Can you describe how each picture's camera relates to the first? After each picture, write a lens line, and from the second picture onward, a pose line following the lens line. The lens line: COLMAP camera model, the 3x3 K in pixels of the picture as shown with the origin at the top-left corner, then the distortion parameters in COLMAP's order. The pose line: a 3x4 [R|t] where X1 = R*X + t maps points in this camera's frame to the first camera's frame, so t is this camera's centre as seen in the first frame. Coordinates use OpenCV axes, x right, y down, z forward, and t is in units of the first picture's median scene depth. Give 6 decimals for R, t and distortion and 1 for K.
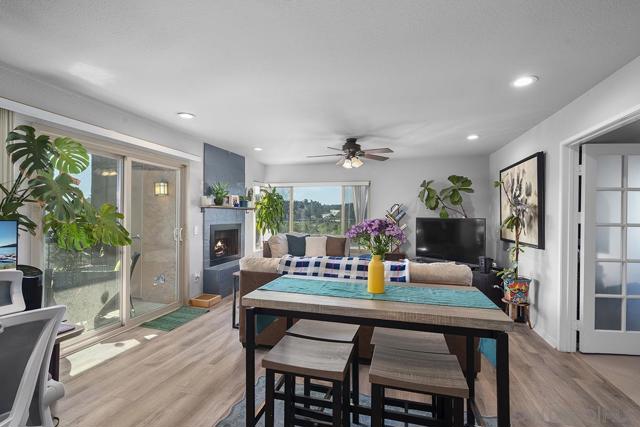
lens RADIAL K [[293.6, 0, 320.0], [0, 293.6, 213.5], [0, 0, 1]] dist [0.001261, -0.000017]
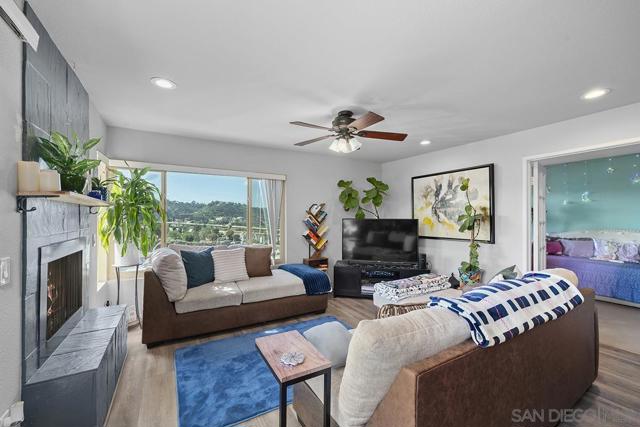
lens RADIAL K [[257.7, 0, 320.0], [0, 257.7, 213.5], [0, 0, 1]] dist [0.000713, 0.000028]
pose [[0.699359, 0.001644, 0.714768, -0.338585], [0.001123, 0.999994, -0.003399, 0.000003], [-0.714769, 0.003180, 0.699353, 0.514173]]
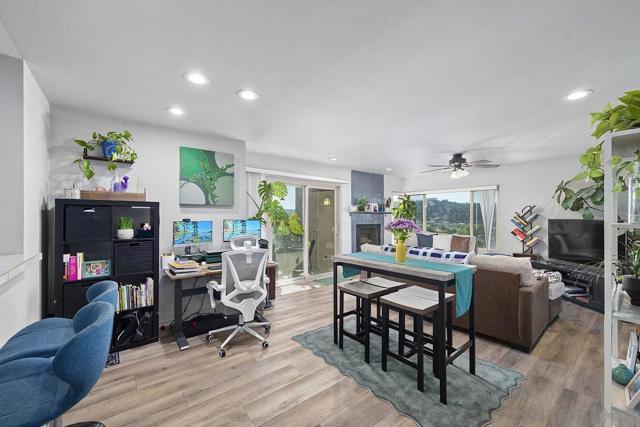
lens RADIAL K [[258.7, 0, 317.2], [0, 258.7, 215.8], [0, 0, 1]] dist [0.000383, -0.000091]
pose [[0.811834, -0.010124, -0.583800, 0.222119], [0.008976, 0.999948, -0.004859, 0.000082], [0.583819, -0.001295, 0.811883, -0.174685]]
